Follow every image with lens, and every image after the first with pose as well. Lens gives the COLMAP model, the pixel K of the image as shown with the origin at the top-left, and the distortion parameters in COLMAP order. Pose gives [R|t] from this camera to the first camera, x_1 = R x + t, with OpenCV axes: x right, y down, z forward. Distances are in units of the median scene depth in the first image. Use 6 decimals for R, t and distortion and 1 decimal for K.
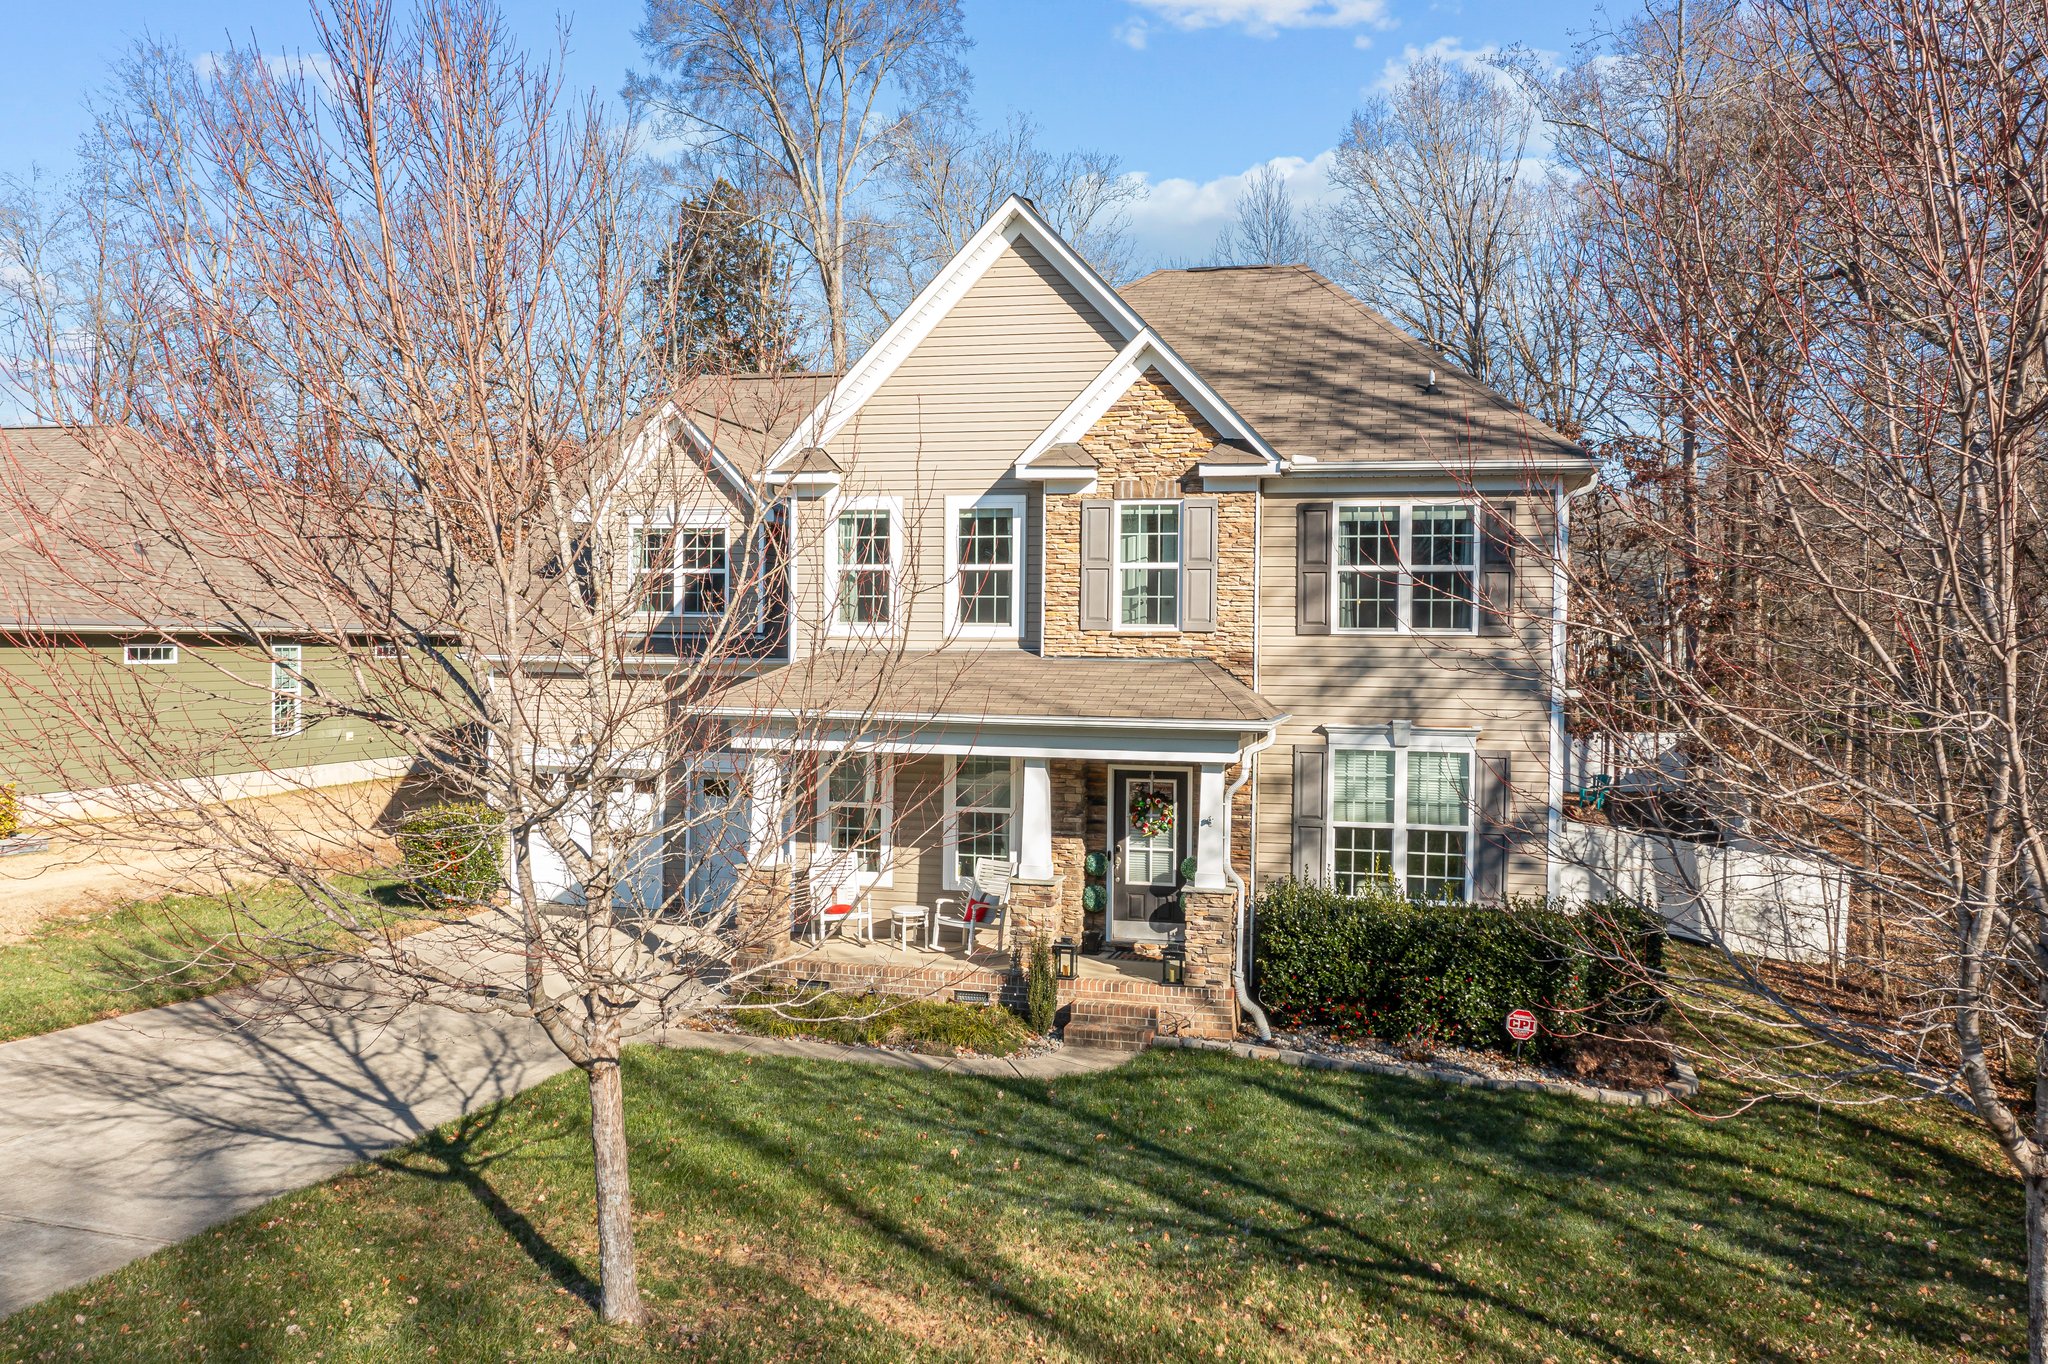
lens RADIAL K [[1626.6, 0, 1034.0], [0, 1626.6, 673.9], [0, 0, 1]] dist [-0.009424, -0.005376]
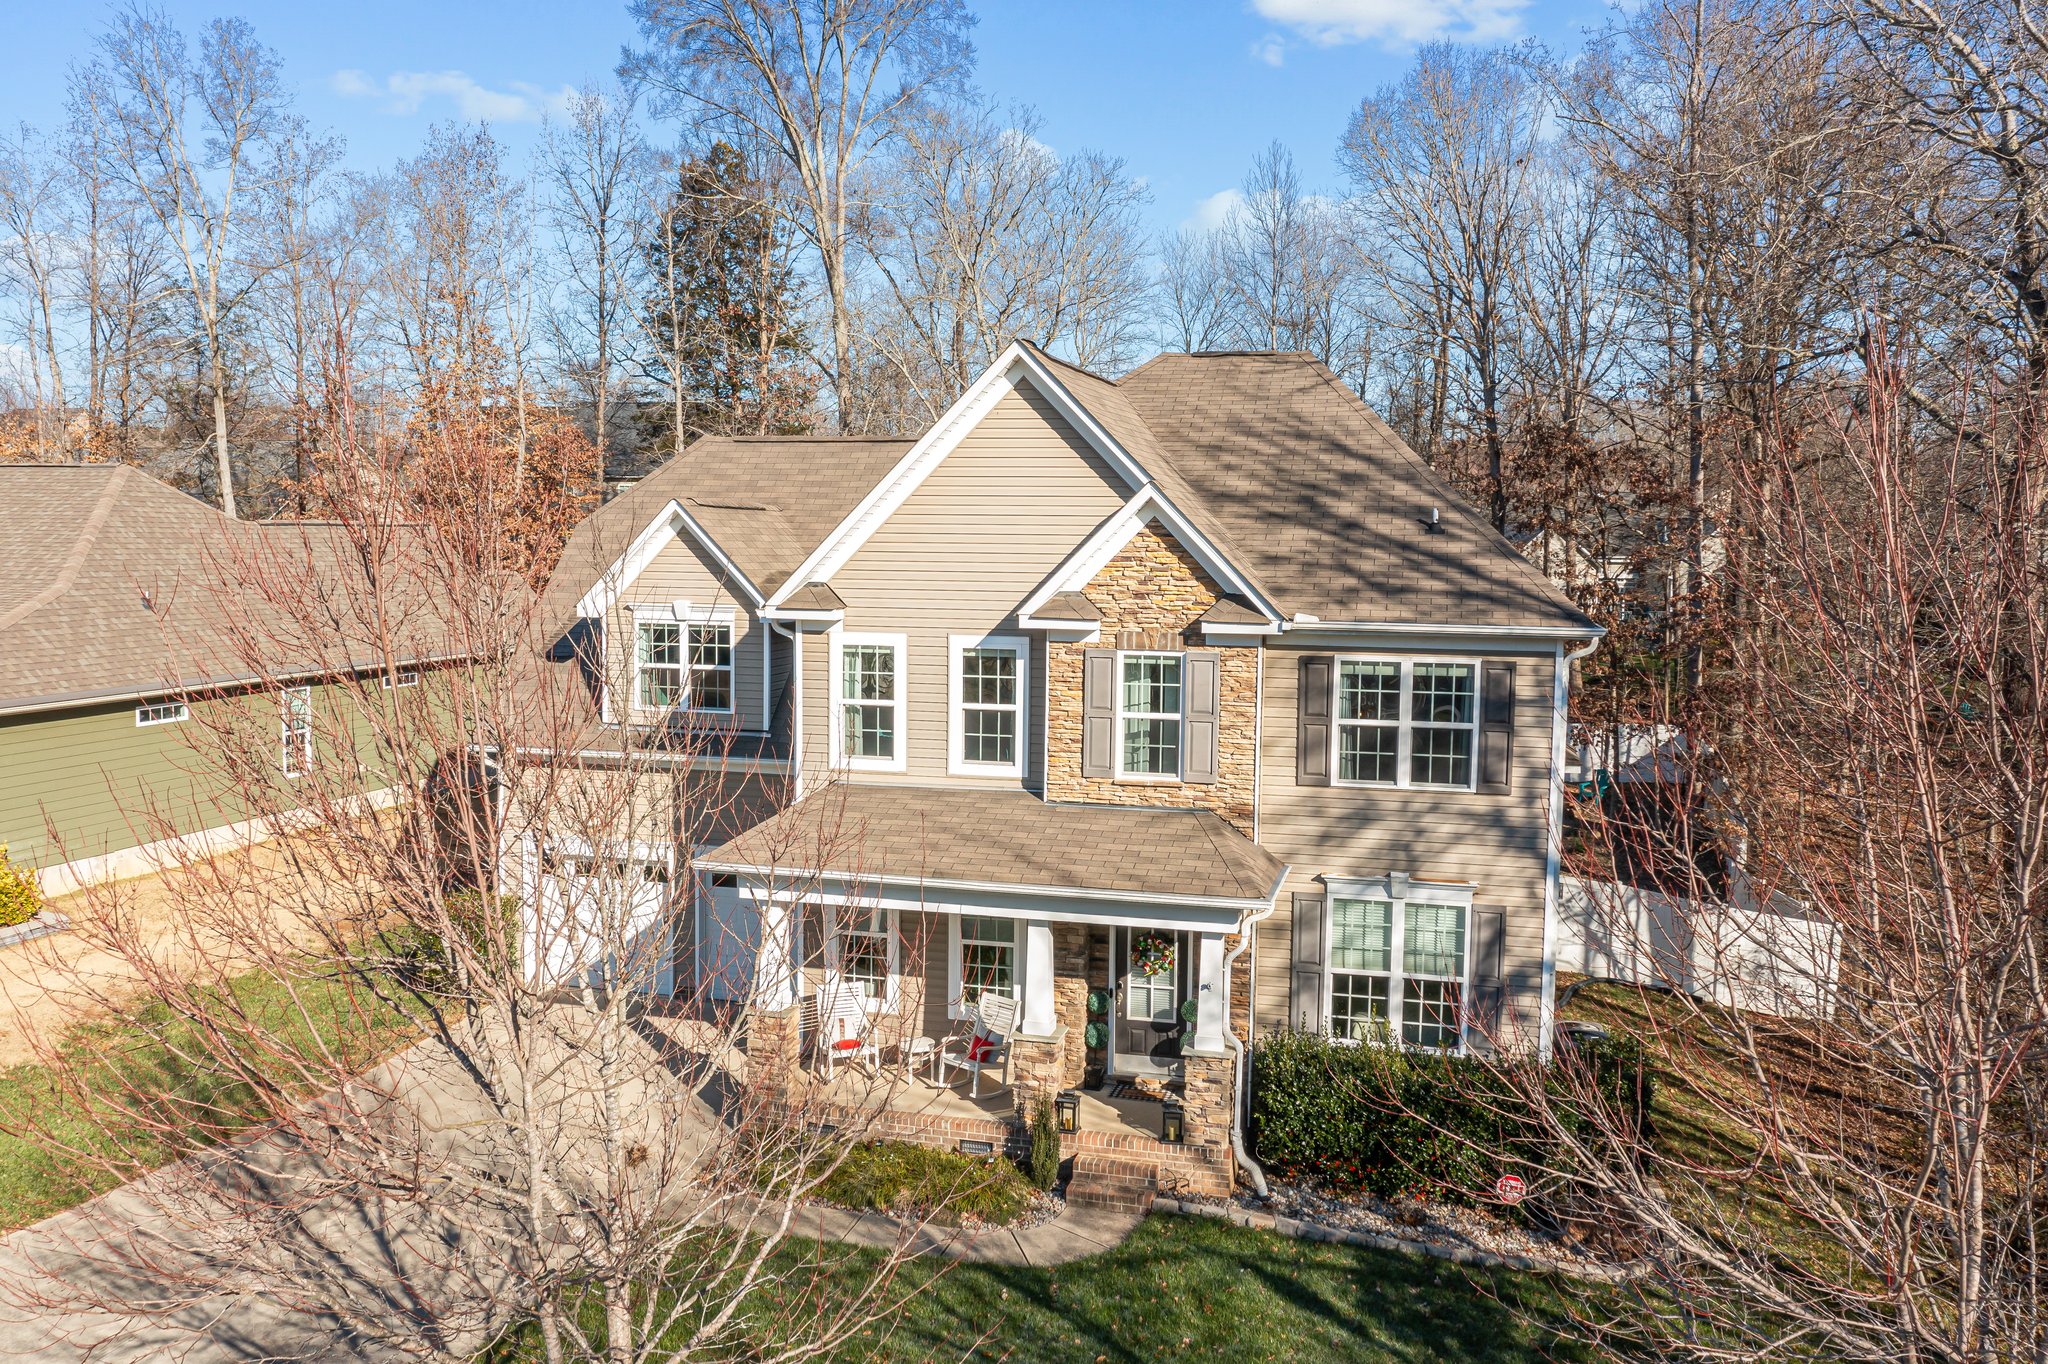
lens RADIAL K [[1626.6, 0, 1034.0], [0, 1626.6, 673.9], [0, 0, 1]] dist [-0.009424, -0.005376]
pose [[0.999996, -0.000024, -0.002792, 0.000809], [0.000208, 0.997825, 0.065921, -0.162438], [0.002784, -0.065921, 0.997821, -0.004829]]
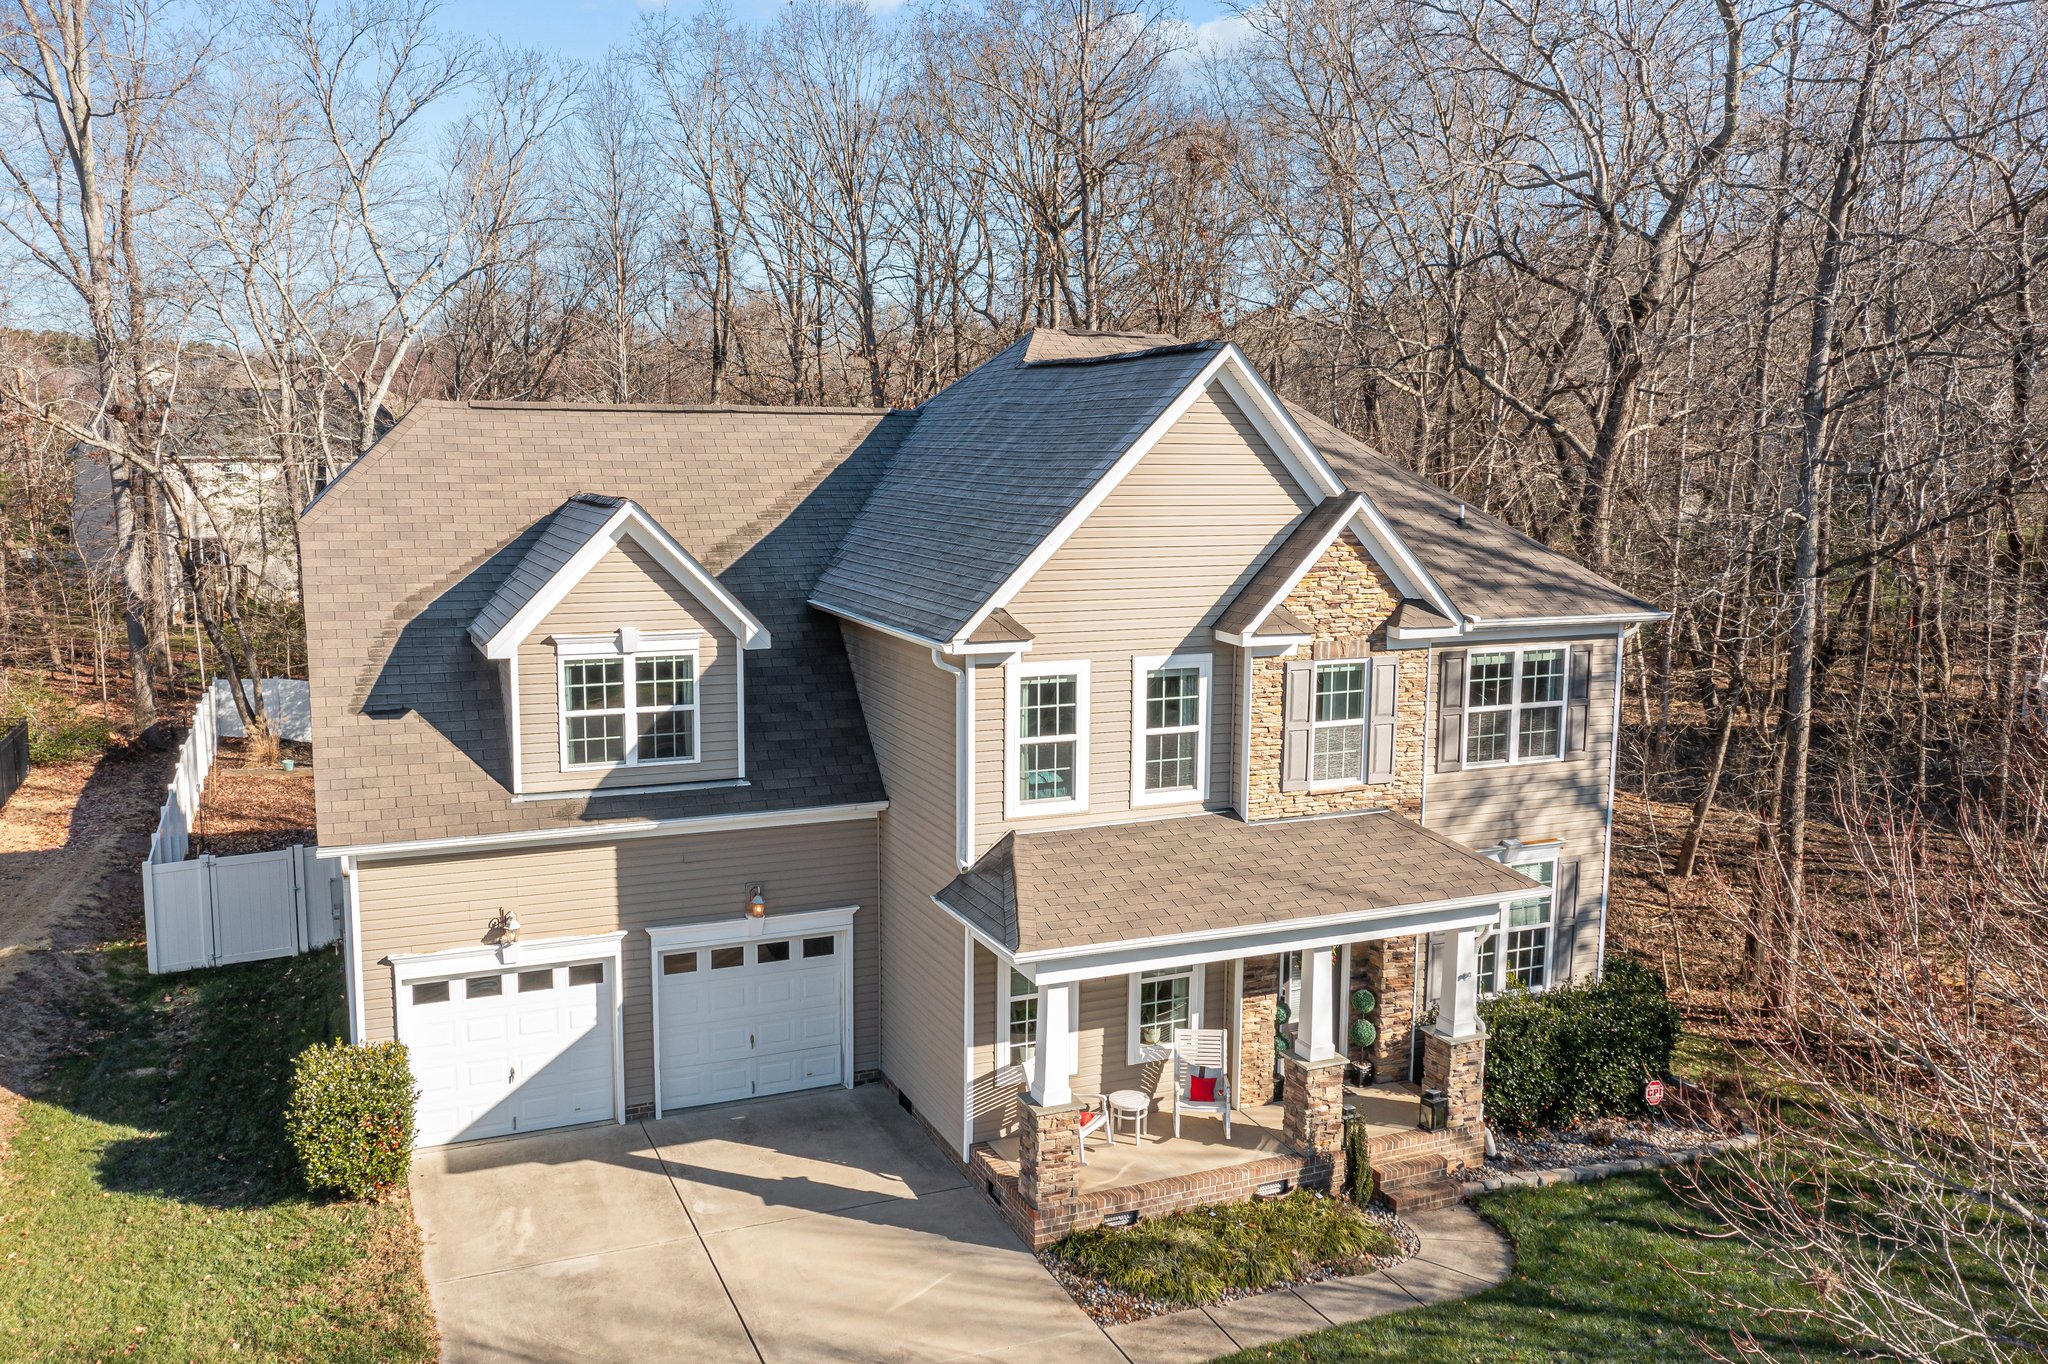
lens RADIAL K [[1626.6, 0, 1034.0], [0, 1626.6, 673.9], [0, 0, 1]] dist [-0.009424, -0.005376]
pose [[0.788079, -0.090839, 0.608835, -0.709182], [0.012546, 0.991217, 0.131651, -0.238149], [-0.615447, -0.096113, 0.782296, 0.334048]]
